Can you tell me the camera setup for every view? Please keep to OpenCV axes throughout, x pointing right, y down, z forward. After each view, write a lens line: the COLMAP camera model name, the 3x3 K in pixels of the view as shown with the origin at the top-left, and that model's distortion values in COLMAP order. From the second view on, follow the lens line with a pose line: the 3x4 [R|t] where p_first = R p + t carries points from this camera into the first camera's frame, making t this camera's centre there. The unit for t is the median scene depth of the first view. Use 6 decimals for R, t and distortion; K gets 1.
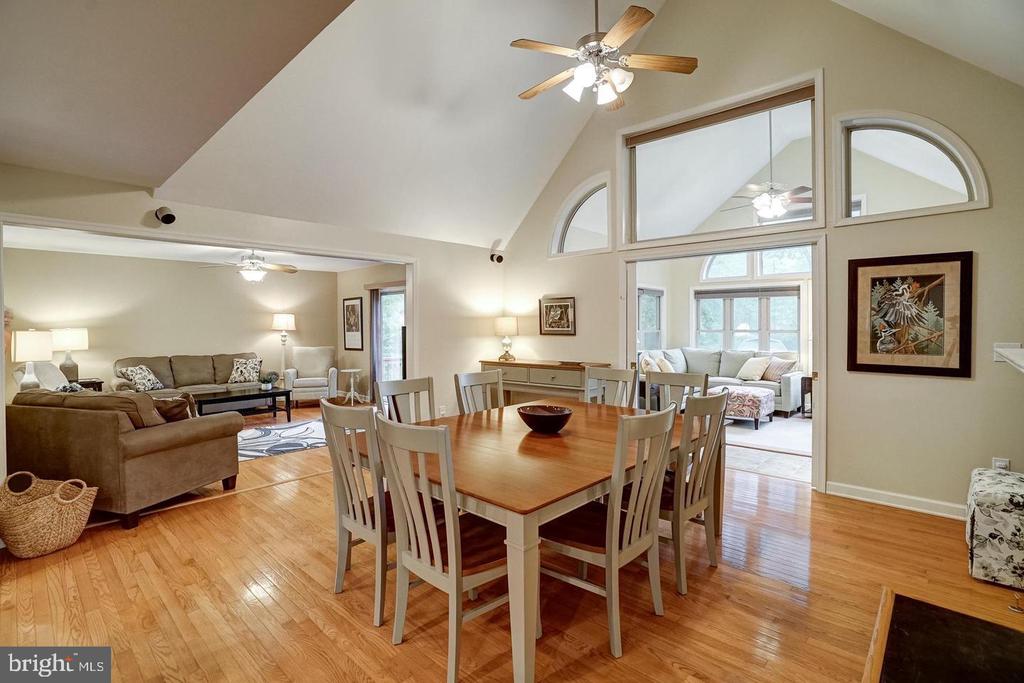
lens RADIAL K [[479.9, 0, 512.0], [0, 479.9, 341.5], [0, 0, 1]] dist [-0.026673, 0.001189]
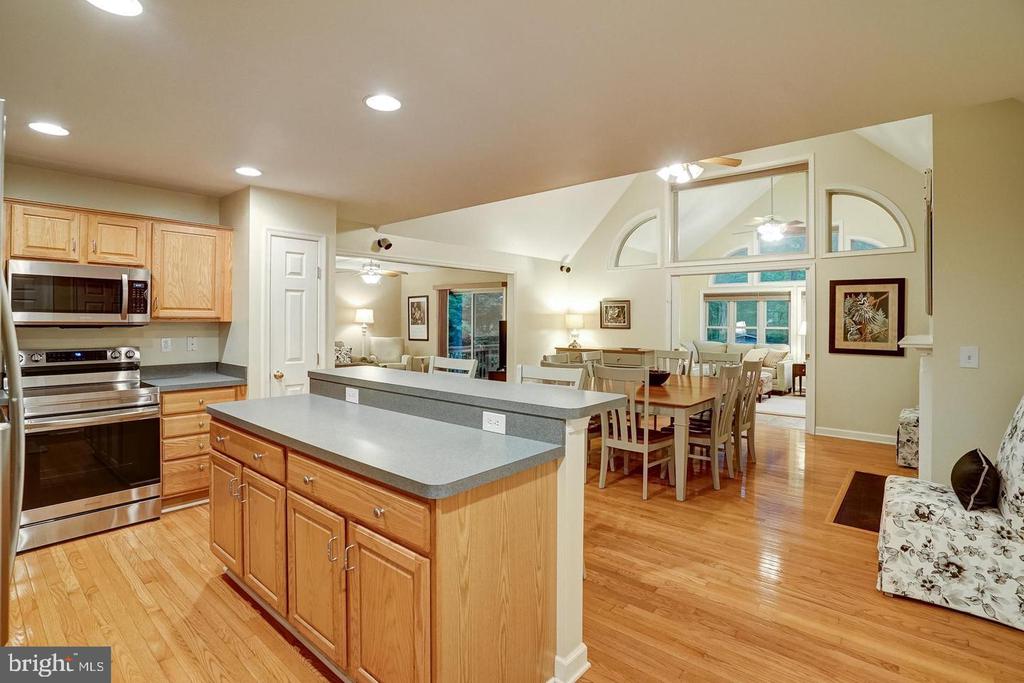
lens RADIAL K [[490.0, 0, 510.7], [0, 490.0, 333.2], [0, 0, 1]] dist [-0.030366, -0.000381]
pose [[0.999224, 0.009789, 0.038139, -0.250589], [-0.009456, 0.999916, -0.008917, 0.014421], [-0.038223, 0.008549, 0.999233, -0.344706]]
